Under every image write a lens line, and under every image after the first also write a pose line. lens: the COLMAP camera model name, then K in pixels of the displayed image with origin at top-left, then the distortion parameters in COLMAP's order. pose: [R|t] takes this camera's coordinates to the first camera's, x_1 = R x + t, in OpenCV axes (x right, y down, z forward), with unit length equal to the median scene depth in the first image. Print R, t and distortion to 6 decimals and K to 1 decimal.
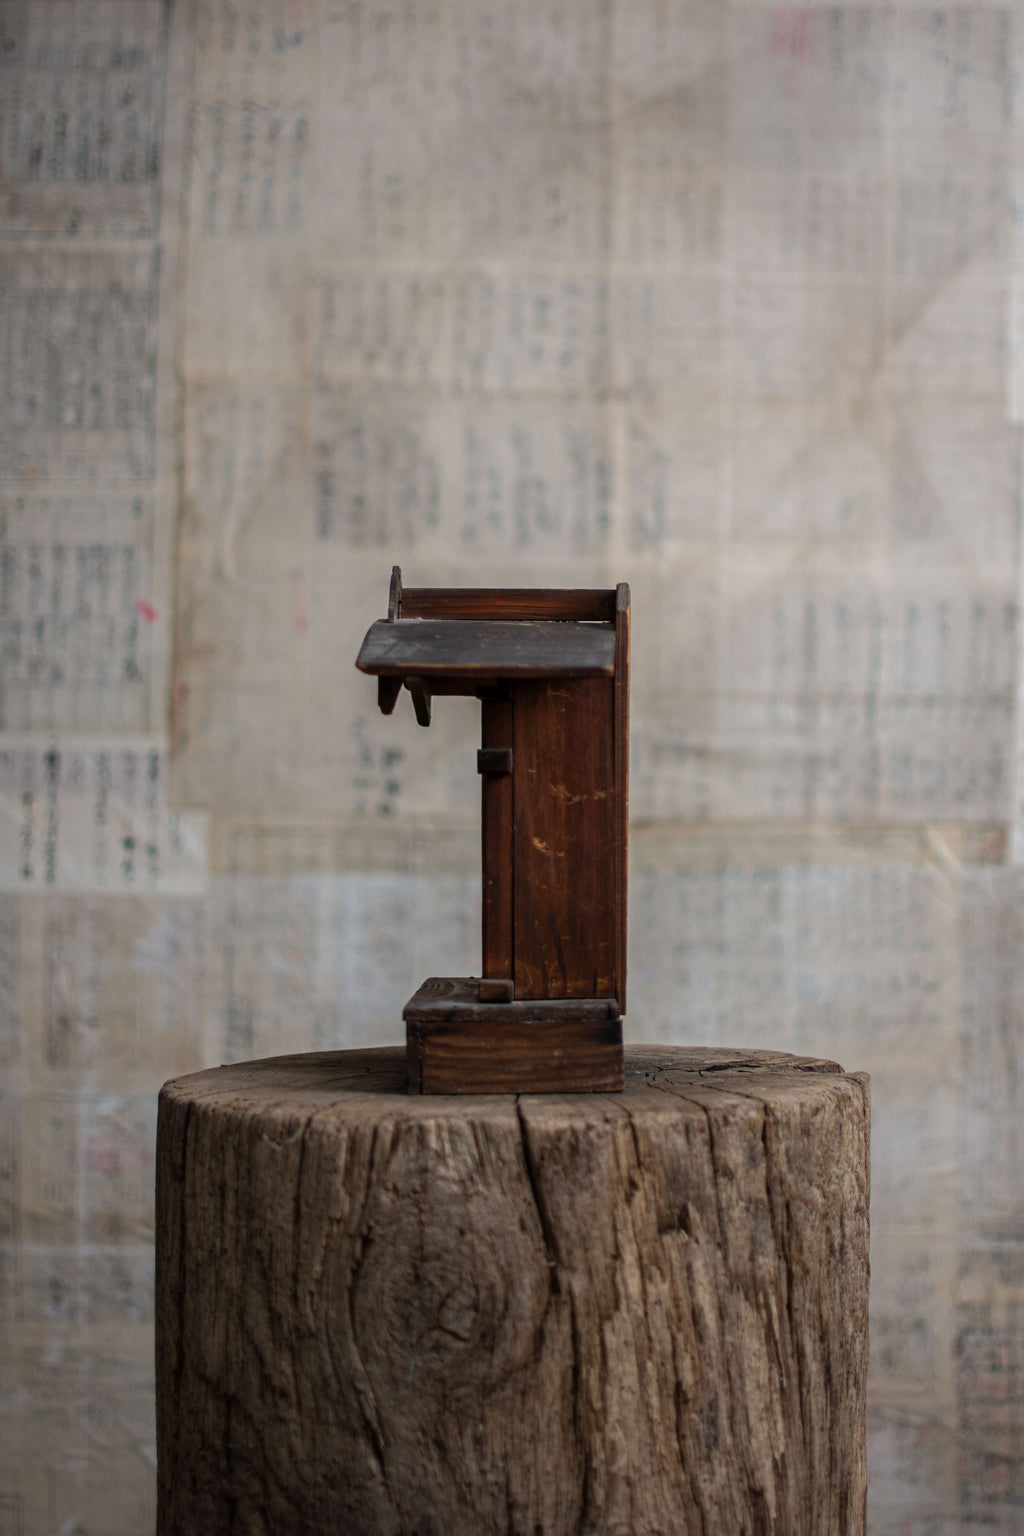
lens RADIAL K [[2701.6, 0, 592.9], [0, 2701.6, 770.0], [0, 0, 1]] dist [-0.040081, -0.121759]
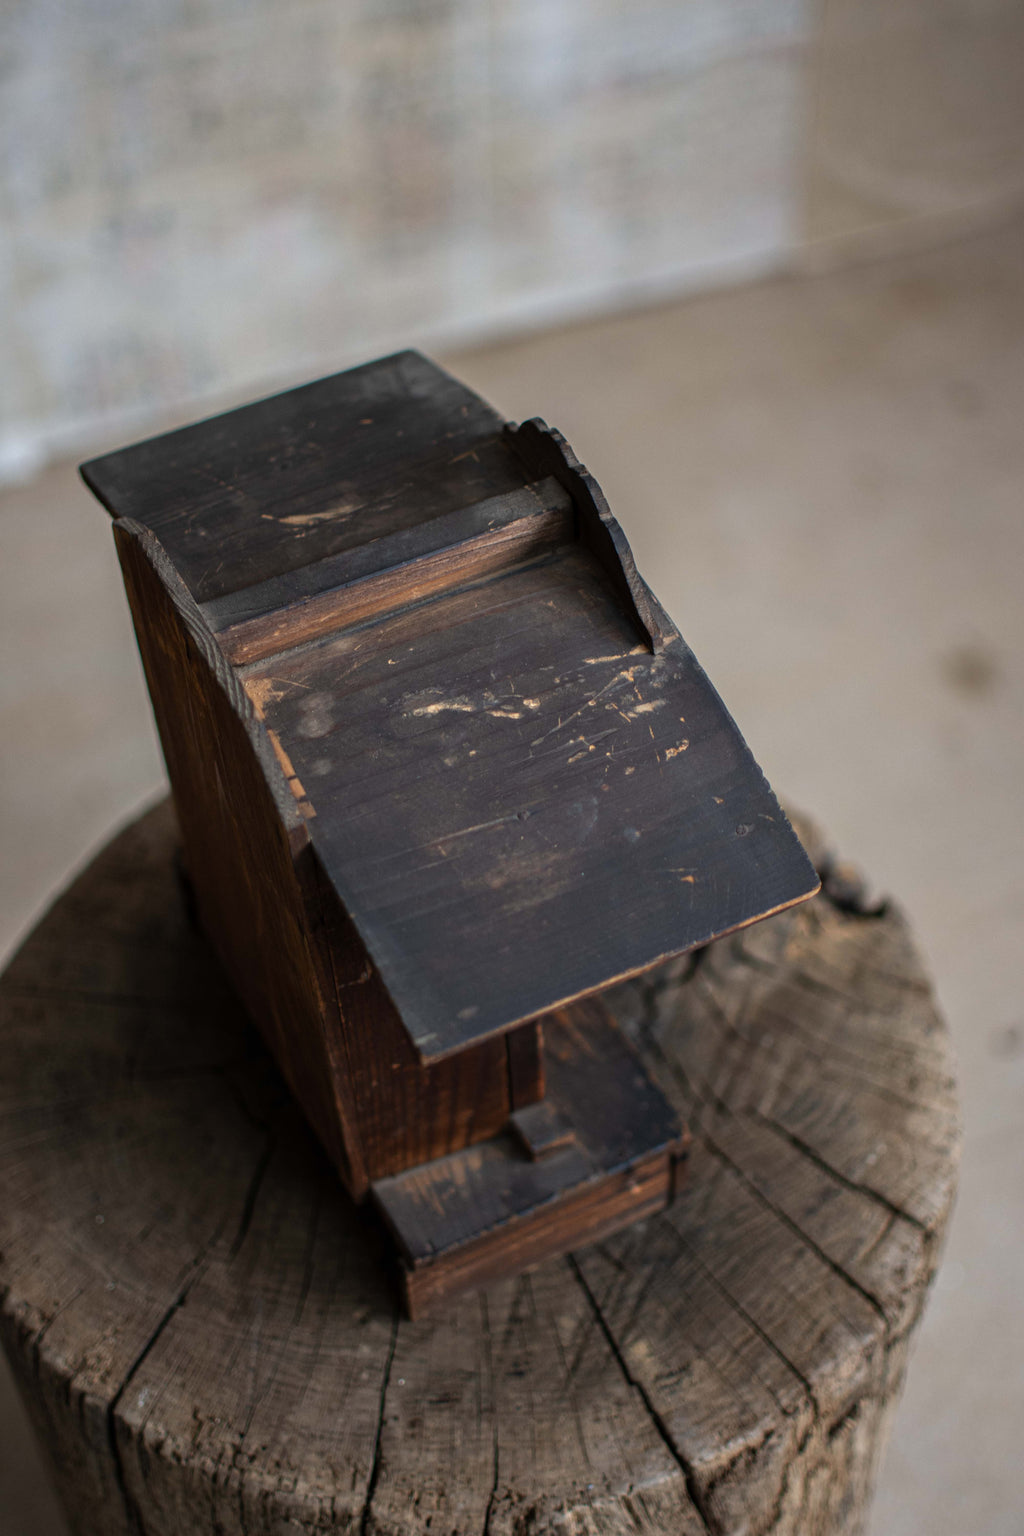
lens RADIAL K [[2358.3, 0, 512.0], [0, 2358.3, 768.0], [0, 0, 1]] dist [-0.123871, -0.101826]
pose [[0.920058, -0.294146, 0.258788, -0.169438], [0.002253, 0.664502, 0.747283, -0.441563], [-0.391776, -0.686960, 0.612043, 0.755783]]
